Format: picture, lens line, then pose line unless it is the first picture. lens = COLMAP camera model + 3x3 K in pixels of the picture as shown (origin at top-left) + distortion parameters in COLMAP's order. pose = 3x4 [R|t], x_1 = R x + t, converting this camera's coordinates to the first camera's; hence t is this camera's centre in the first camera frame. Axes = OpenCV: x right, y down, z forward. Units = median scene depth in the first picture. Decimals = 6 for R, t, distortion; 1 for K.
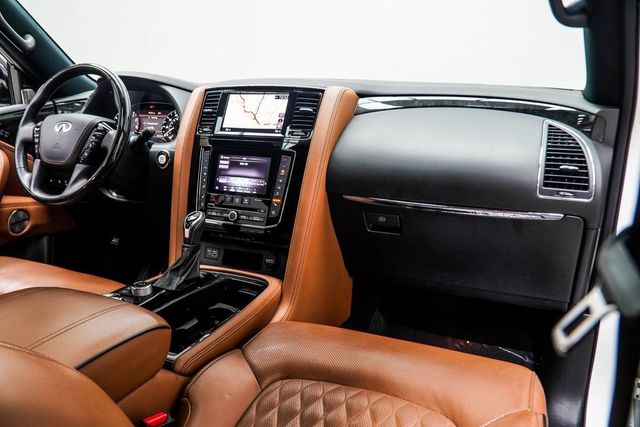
lens RADIAL K [[507.5, 0, 319.8], [0, 507.5, 210.0], [0, 0, 1]] dist [-0.008501, -0.005183]
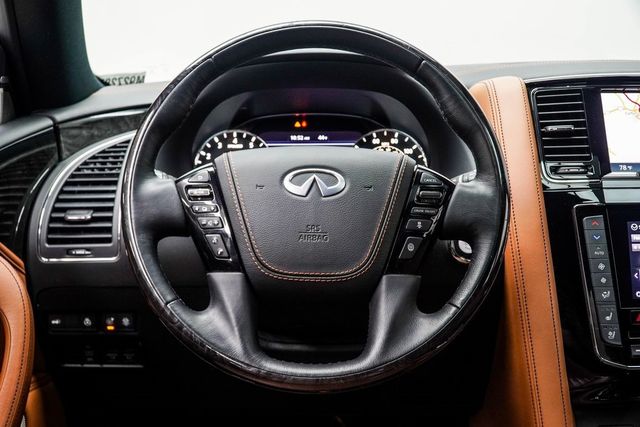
lens RADIAL K [[863.9, 0, 318.2], [0, 863.9, 213.6], [0, 0, 1]] dist [-0.054991, 0.000000]
pose [[0.905436, -0.072551, 0.418238, -0.788613], [0.108248, 0.992174, -0.062233, -0.100248], [-0.410450, 0.101622, 0.906203, 0.418110]]
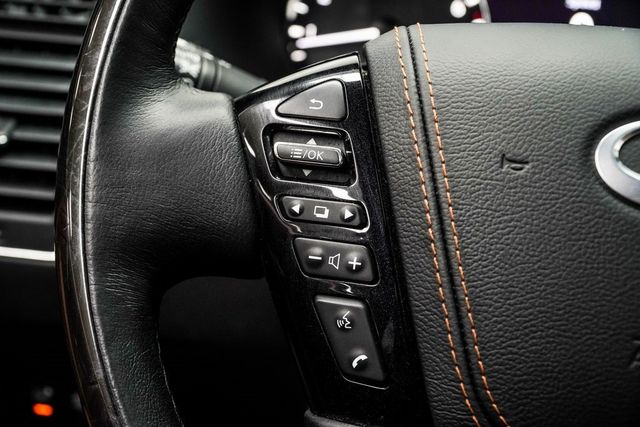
lens RADIAL K [[1254.8, 0, 318.1], [0, 1254.8, 213.9], [0, 0, 1]] dist [-0.031753, 0.000000]
pose [[0.943570, -0.021264, 0.330489, -0.689439], [-0.001701, 0.997612, 0.069044, -0.174063], [-0.331168, -0.065710, 0.941281, 0.773617]]
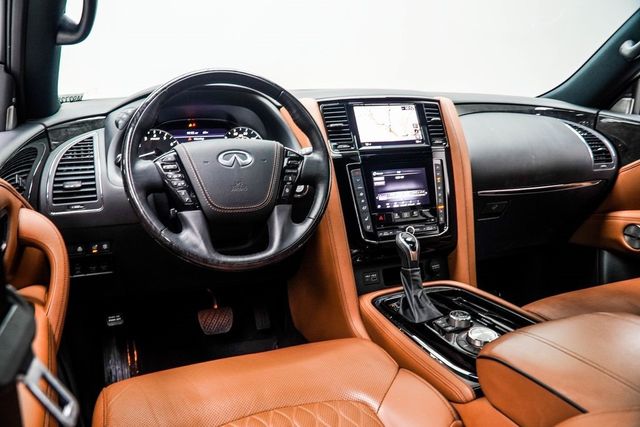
lens RADIAL K [[507.5, 0, 314.7], [0, 507.5, 215.5], [0, 0, 1]] dist [-0.008501, -0.005183]
pose [[0.677846, -0.177463, 0.713464, -0.962581], [0.173812, 0.981603, 0.079024, -0.123502], [-0.714363, 0.070443, 0.696221, 0.440222]]
